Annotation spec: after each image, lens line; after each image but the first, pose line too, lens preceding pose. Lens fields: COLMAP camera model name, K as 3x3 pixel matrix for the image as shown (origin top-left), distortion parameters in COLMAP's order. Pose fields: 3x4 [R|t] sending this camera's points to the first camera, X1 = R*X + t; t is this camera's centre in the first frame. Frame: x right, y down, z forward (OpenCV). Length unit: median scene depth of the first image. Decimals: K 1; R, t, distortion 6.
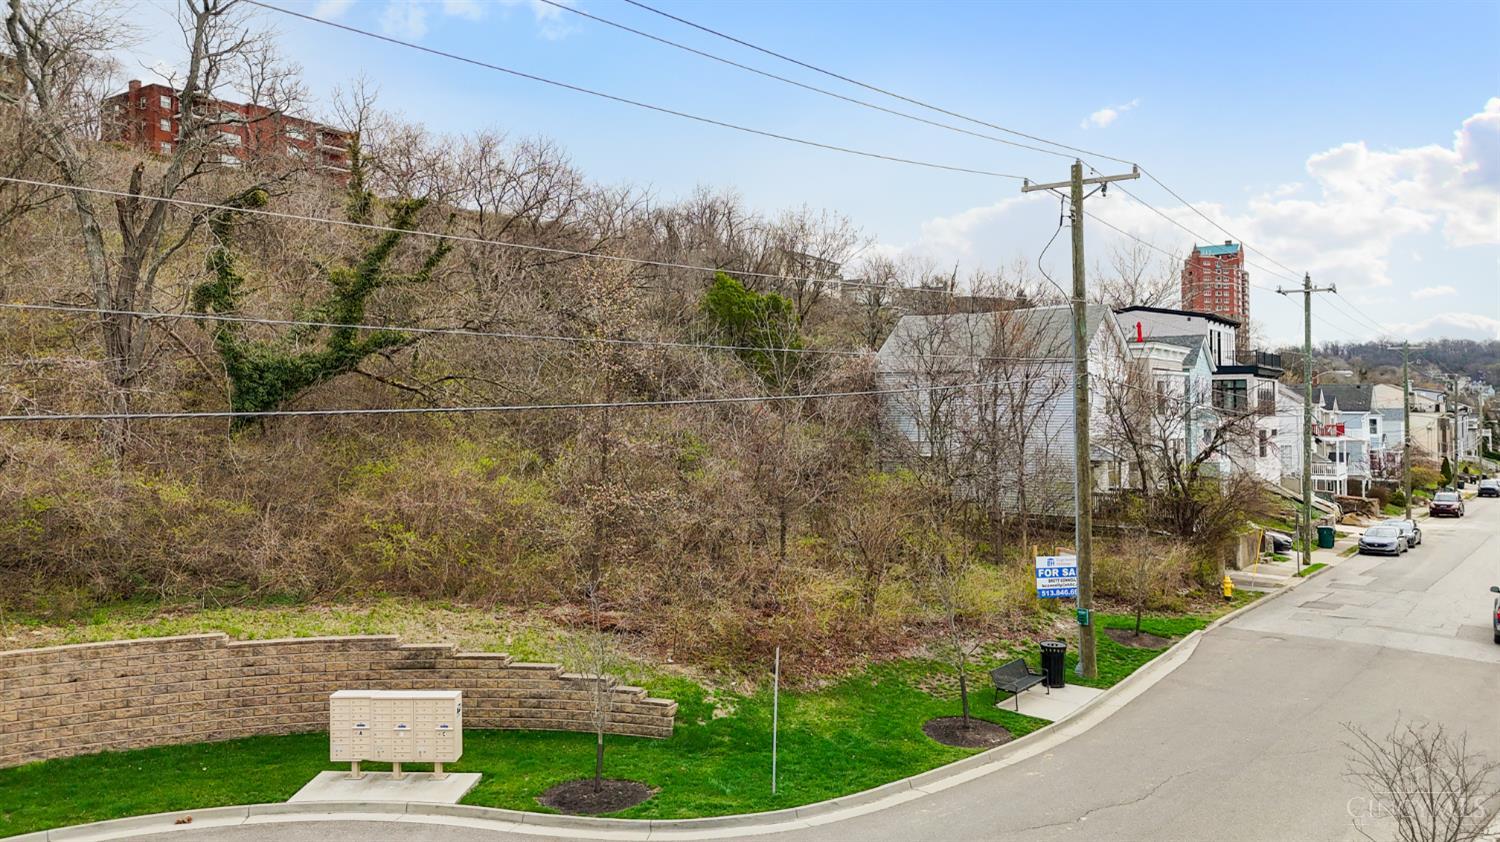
lens RADIAL K [[1106.1, 0, 749.5], [0, 1106.1, 412.8], [0, 0, 1]] dist [0.076098, -0.017345]
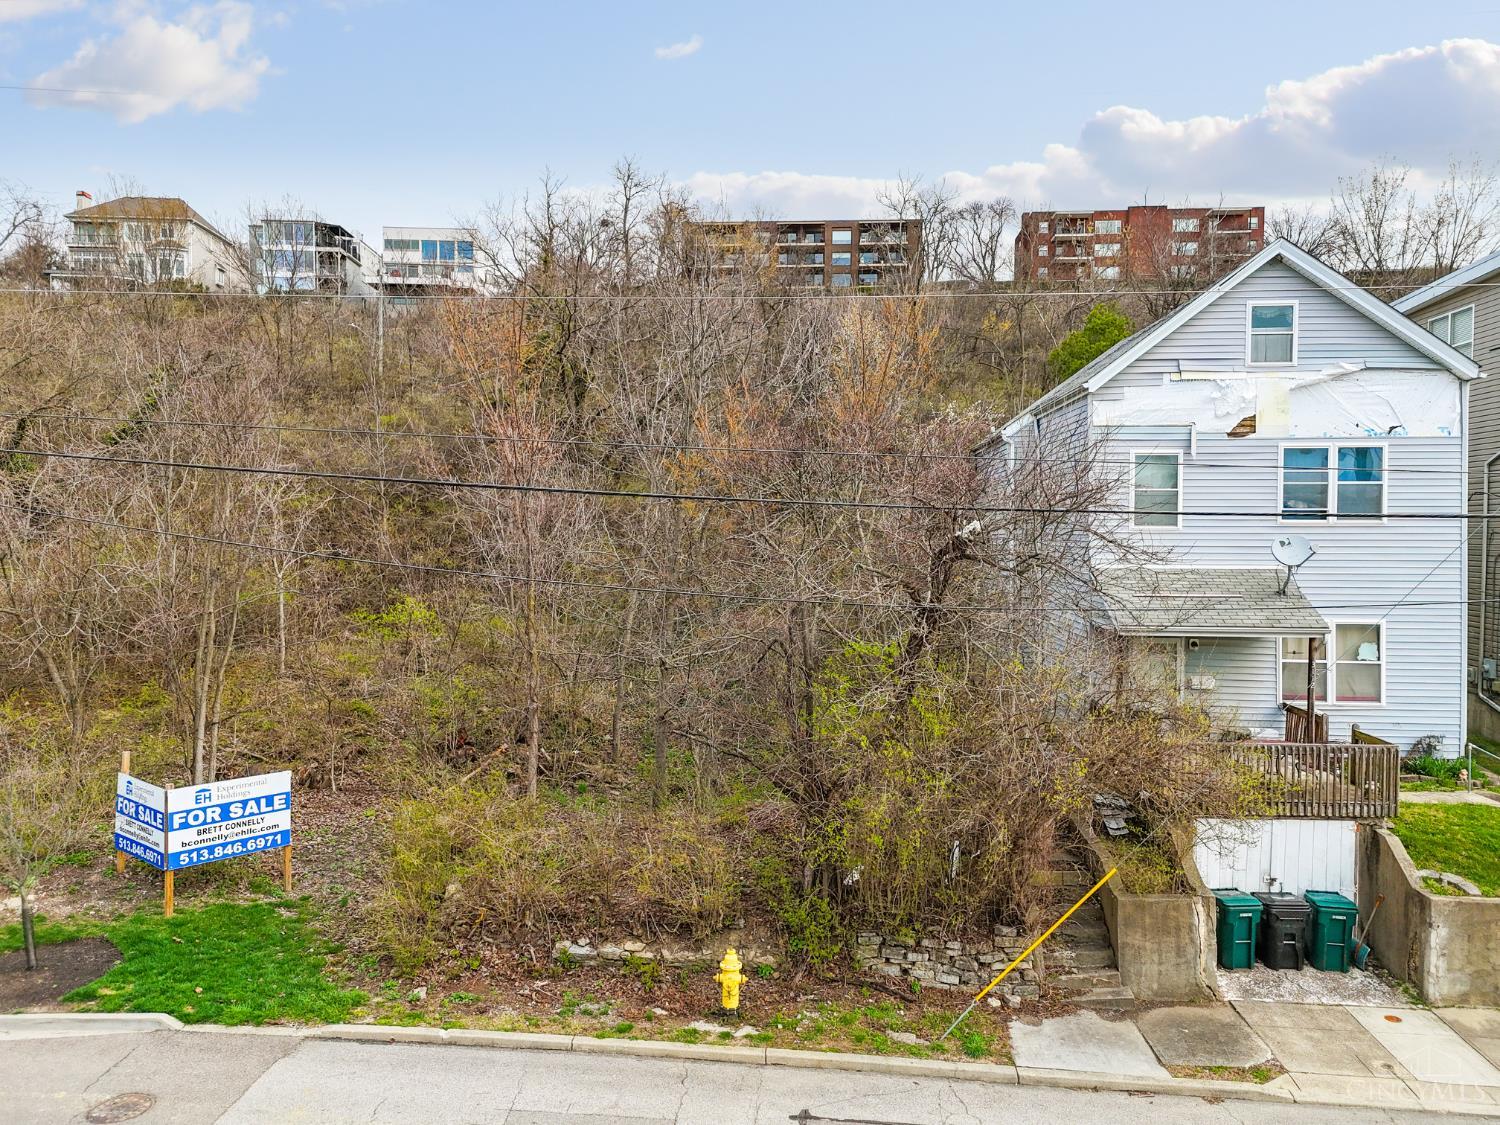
lens RADIAL K [[1101.1, 0, 753.6], [0, 1101.1, 552.1], [0, 0, 1]] dist [0.070011, -0.047067]
pose [[0.527050, 0.027261, -0.849397, 0.872934], [-0.012894, 0.999627, 0.024082, 0.005576], [0.849736, -0.001741, 0.527205, 0.966592]]
